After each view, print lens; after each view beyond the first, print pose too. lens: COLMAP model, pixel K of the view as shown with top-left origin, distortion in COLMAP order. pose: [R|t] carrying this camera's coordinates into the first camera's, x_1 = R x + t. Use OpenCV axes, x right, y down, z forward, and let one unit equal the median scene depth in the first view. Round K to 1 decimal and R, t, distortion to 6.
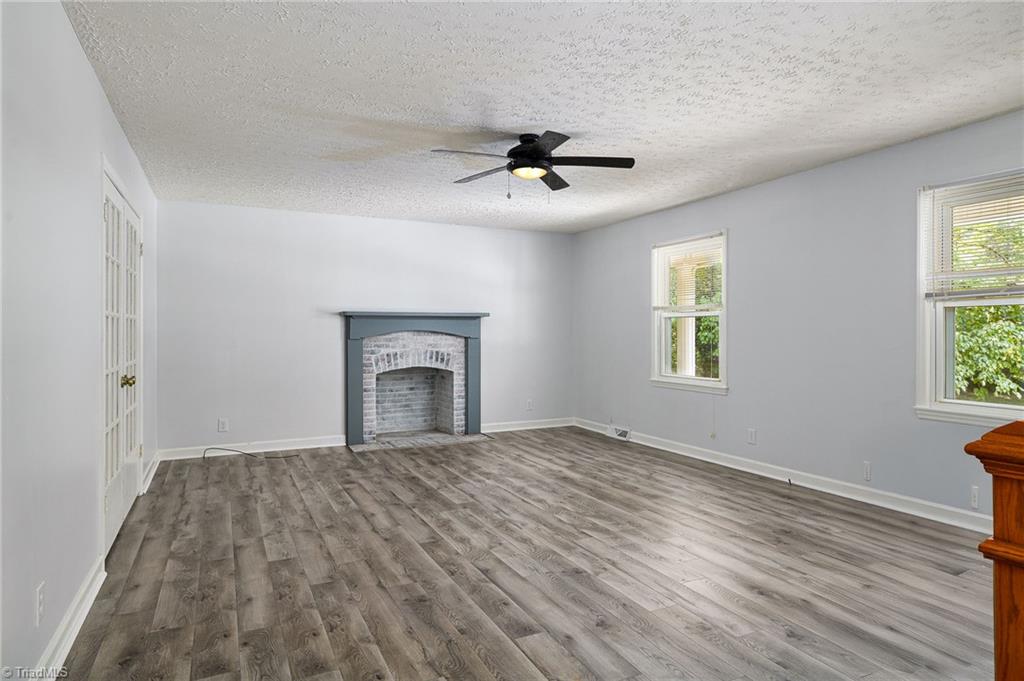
lens RADIAL K [[587.0, 0, 515.9], [0, 587.0, 334.3], [0, 0, 1]] dist [-0.000081, 0.000666]
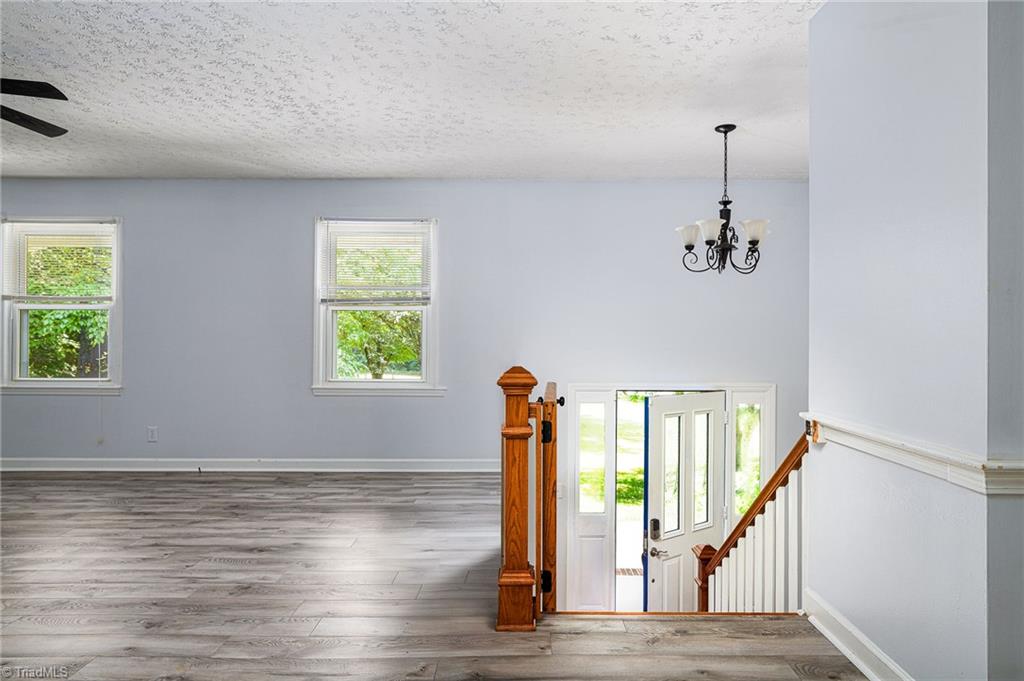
lens RADIAL K [[587.0, 0, 515.7], [0, 587.0, 339.0], [0, 0, 1]] dist [-0.000081, 0.000666]
pose [[0.451908, -0.002997, 0.892059, -0.282646], [-0.002164, 0.999988, 0.004456, 0.013139], [-0.892062, -0.003944, 0.451896, 0.023916]]
